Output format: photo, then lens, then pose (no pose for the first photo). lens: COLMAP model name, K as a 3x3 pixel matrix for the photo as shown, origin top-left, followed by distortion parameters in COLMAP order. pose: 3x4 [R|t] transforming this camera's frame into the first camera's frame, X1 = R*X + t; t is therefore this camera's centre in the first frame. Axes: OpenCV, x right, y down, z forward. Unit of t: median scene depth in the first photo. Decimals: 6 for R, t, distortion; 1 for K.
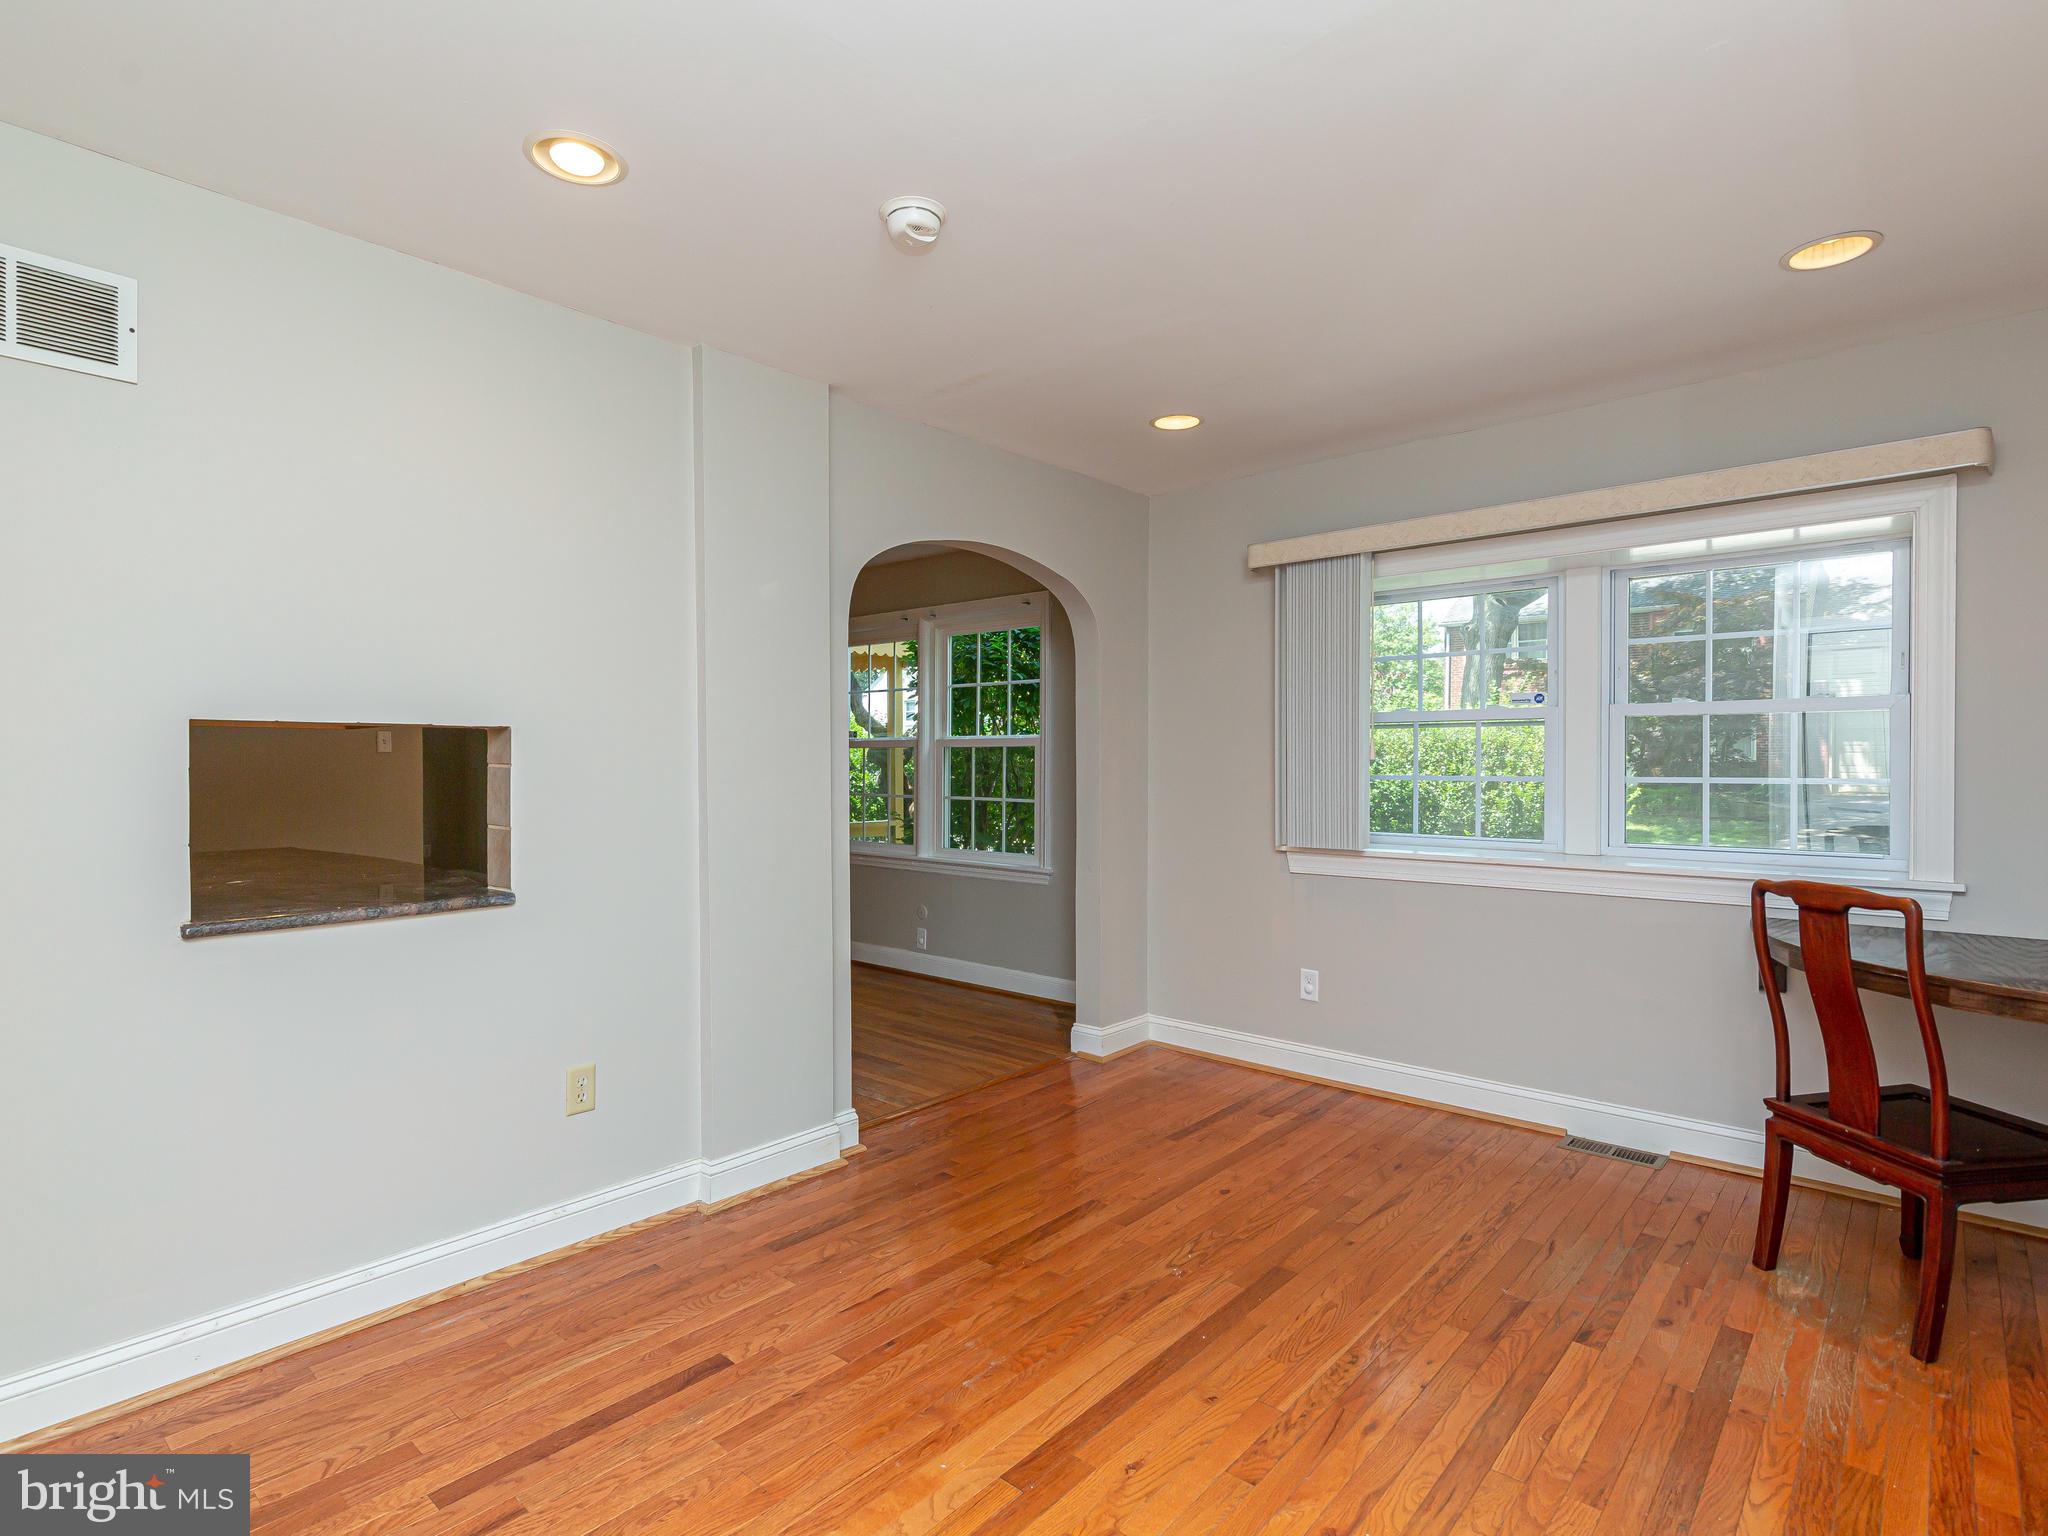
lens RADIAL K [[1041.5, 0, 1015.6], [0, 1041.5, 767.1], [0, 0, 1]] dist [-0.002529, -0.001551]
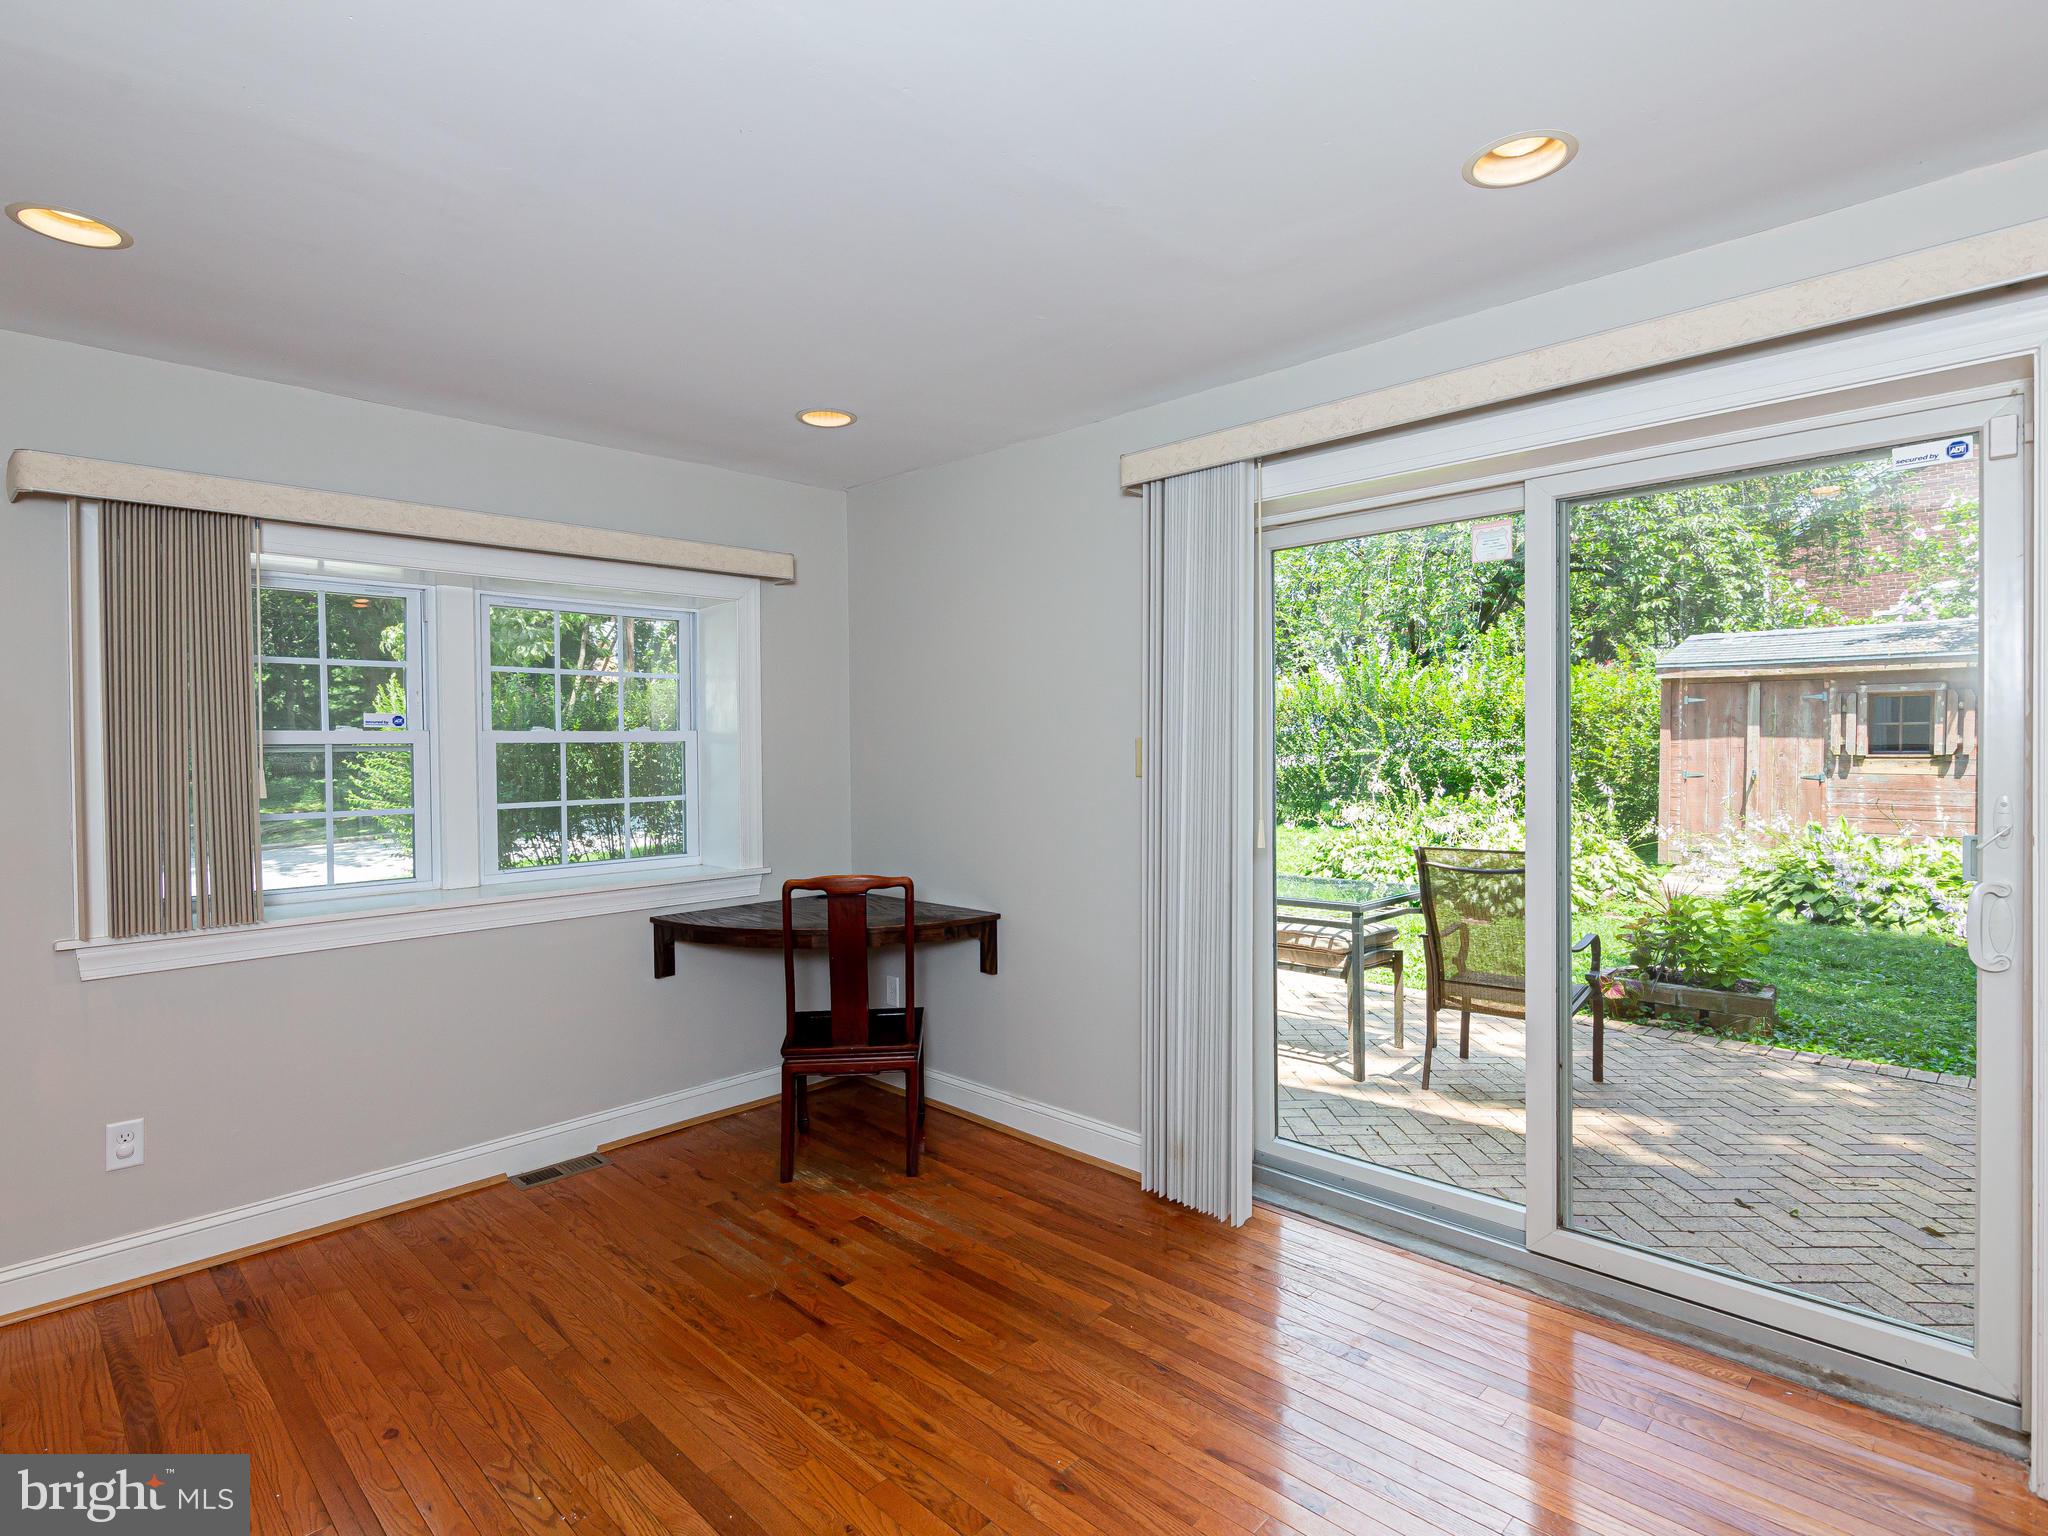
lens RADIAL K [[1041.5, 0, 1015.6], [0, 1041.5, 767.1], [0, 0, 1]] dist [-0.002529, -0.001551]
pose [[0.047744, -0.016844, 0.998718, -0.596897], [0.017590, 0.999717, 0.016020, -0.051316], [-0.998705, 0.016803, 0.048027, 0.702151]]
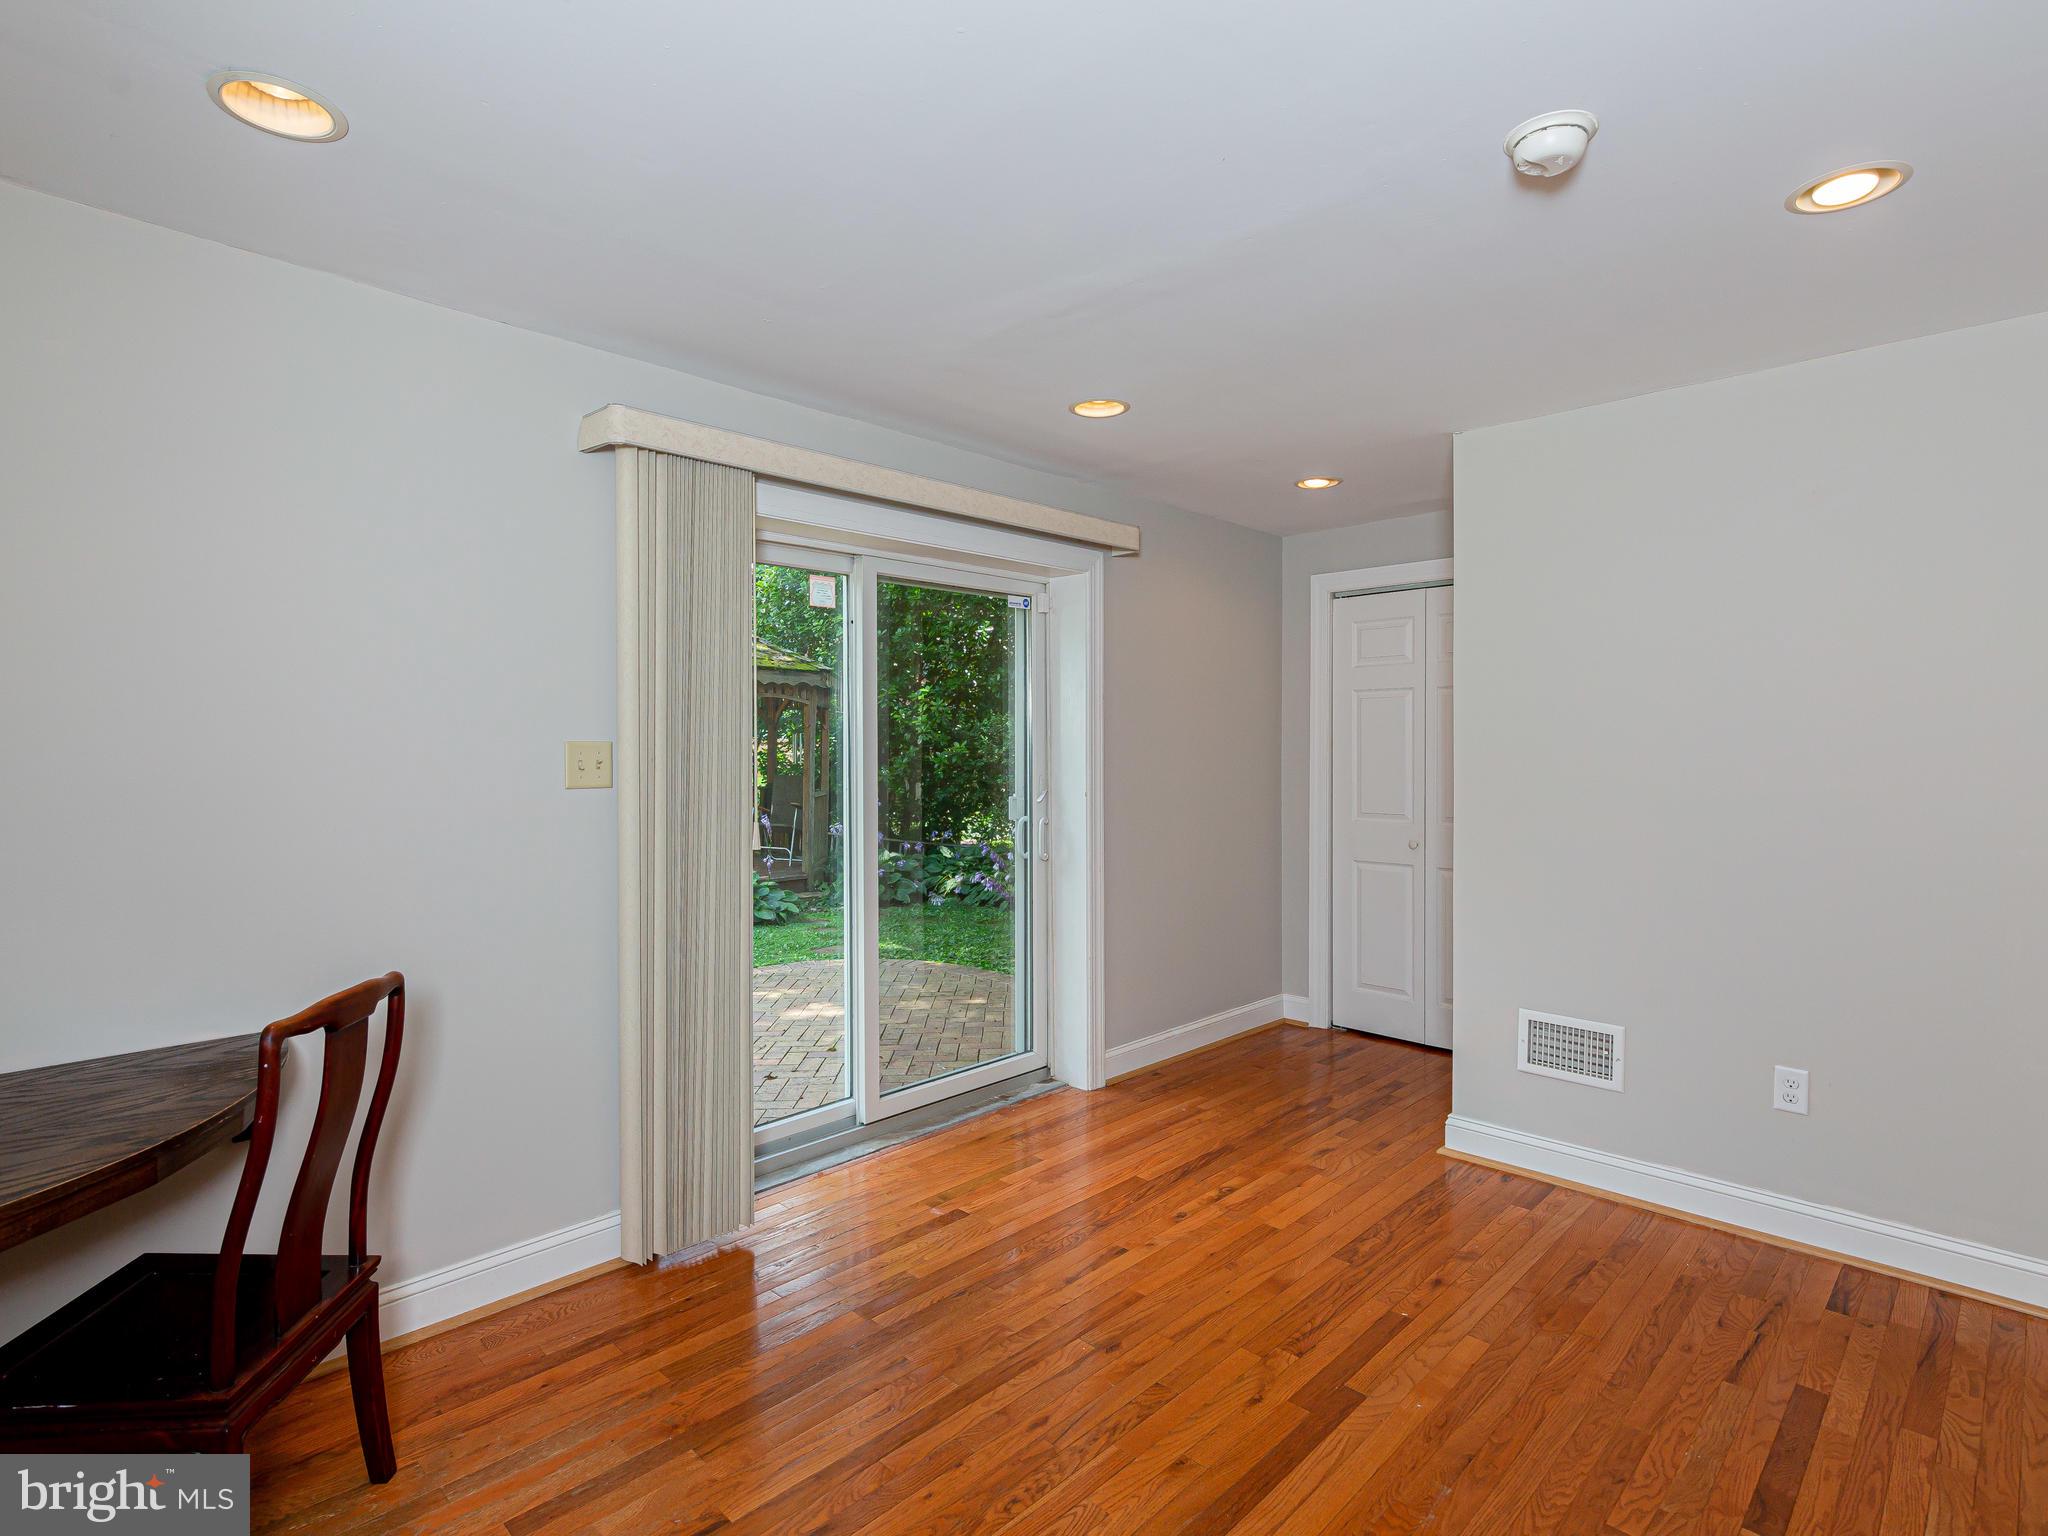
lens RADIAL K [[1041.5, 0, 1015.6], [0, 1041.5, 767.1], [0, 0, 1]] dist [-0.002529, -0.001551]
pose [[-0.998407, 0.005762, 0.056130, 0.249486], [0.007603, 0.999438, 0.032641, -0.072173], [-0.055910, 0.033016, -0.997890, 1.716618]]
